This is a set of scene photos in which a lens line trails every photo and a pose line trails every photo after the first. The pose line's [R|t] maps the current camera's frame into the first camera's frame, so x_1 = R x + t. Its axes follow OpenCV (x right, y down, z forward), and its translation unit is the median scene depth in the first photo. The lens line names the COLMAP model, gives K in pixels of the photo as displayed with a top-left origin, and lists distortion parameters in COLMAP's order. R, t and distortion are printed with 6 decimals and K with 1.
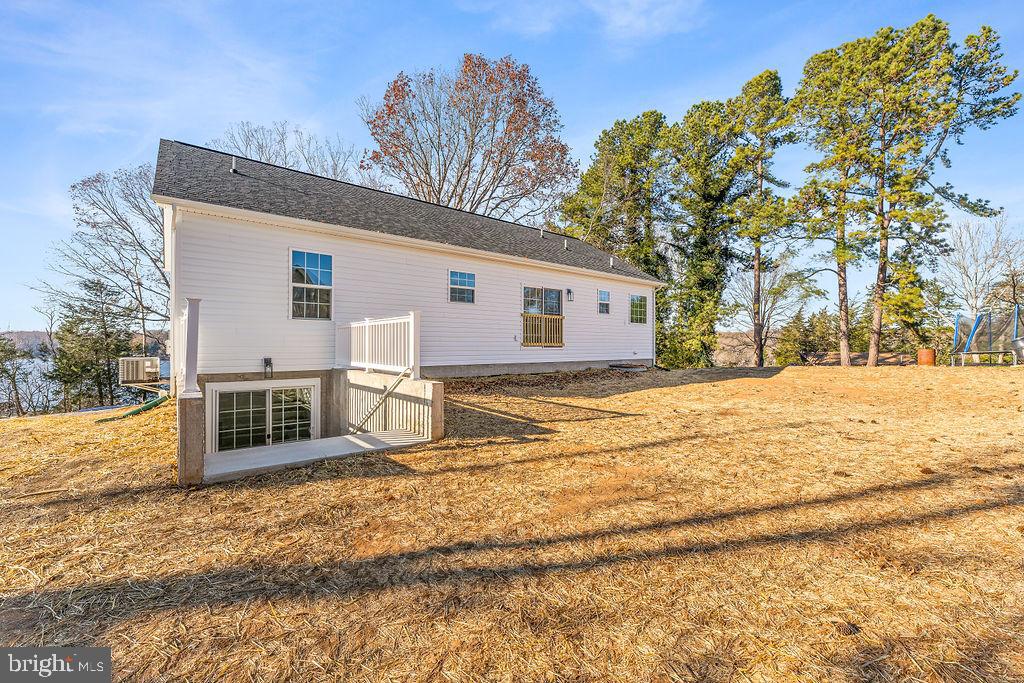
lens RADIAL K [[409.3, 0, 494.3], [0, 409.3, 344.7], [0, 0, 1]] dist [-0.000627, -0.000149]
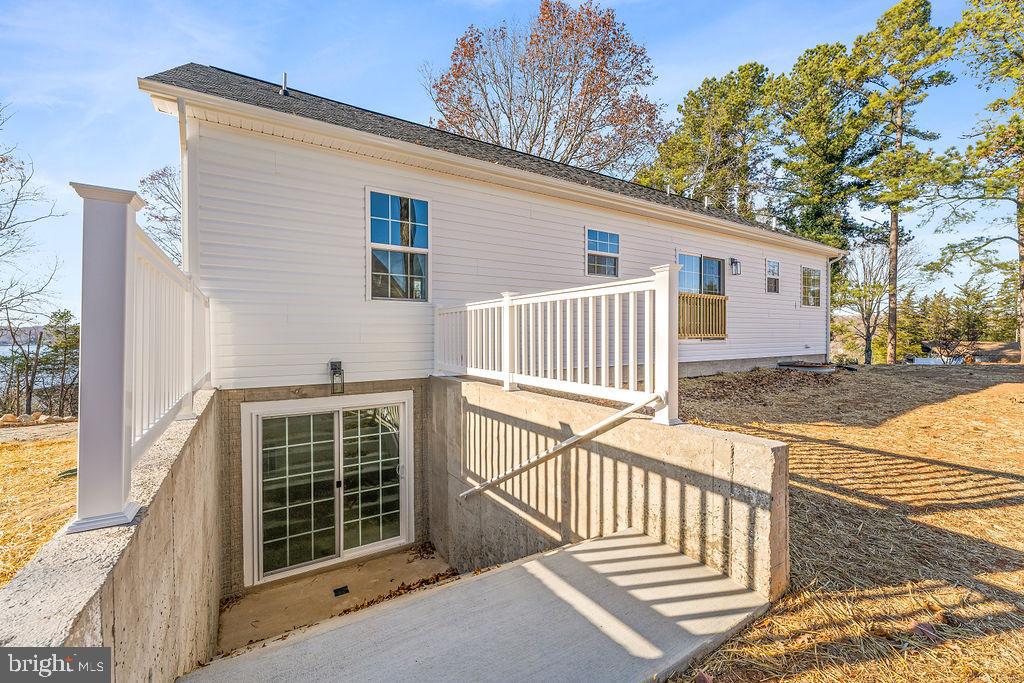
lens RADIAL K [[421.5, 0, 512.0], [0, 421.5, 341.5], [0, 0, 1]] dist [-0.000738, -0.000242]
pose [[0.995606, -0.004601, -0.093531, -0.114877], [0.006055, 0.999865, 0.015263, -0.003176], [0.093448, -0.015762, 0.995499, 0.195944]]
